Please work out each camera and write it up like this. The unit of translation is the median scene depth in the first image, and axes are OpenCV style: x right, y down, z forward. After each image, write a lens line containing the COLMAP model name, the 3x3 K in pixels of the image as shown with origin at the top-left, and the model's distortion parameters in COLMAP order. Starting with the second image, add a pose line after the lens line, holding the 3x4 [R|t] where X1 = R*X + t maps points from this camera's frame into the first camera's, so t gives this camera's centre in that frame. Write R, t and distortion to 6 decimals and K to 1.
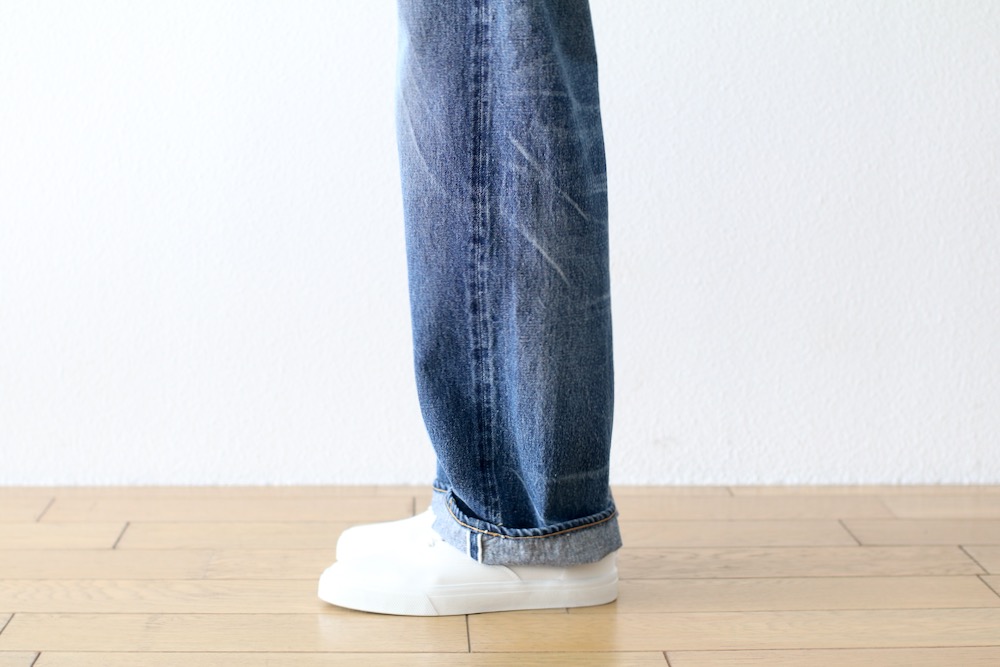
lens RADIAL K [[2372.2, 0, 500.9], [0, 2372.2, 335.9], [0, 0, 1]] dist [-0.150177, 0.000000]
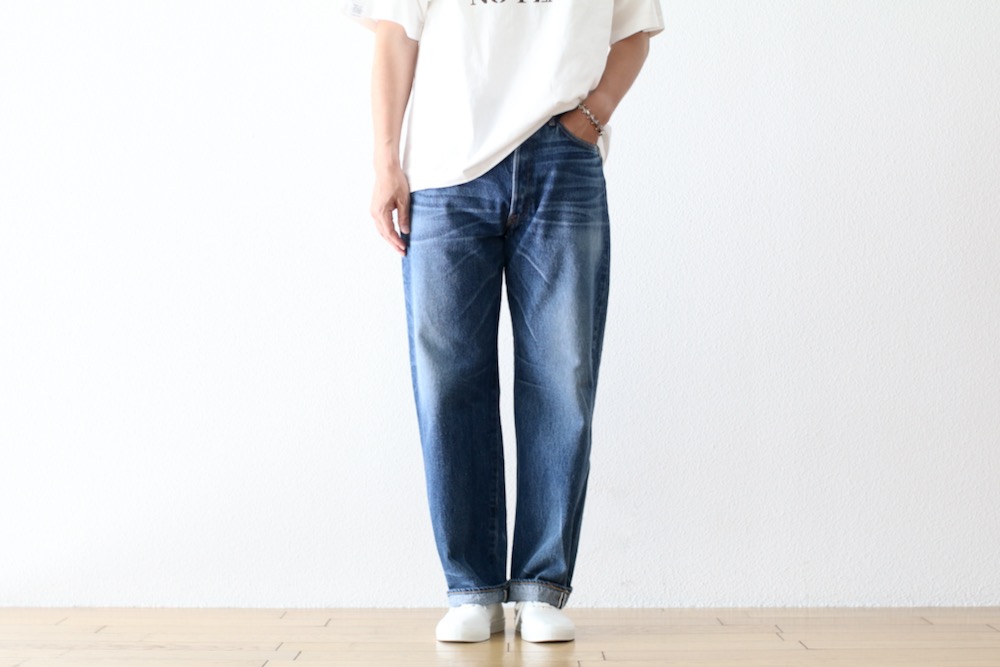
lens RADIAL K [[2372.2, 0, 493.0], [0, 2372.2, 336.8], [0, 0, 1]] dist [-0.150177, 0.000000]
pose [[0.999053, -0.006763, -0.042984, 0.046352], [0.000810, 0.990567, -0.137024, 0.104901], [0.043505, 0.136860, 0.989635, -0.784691]]
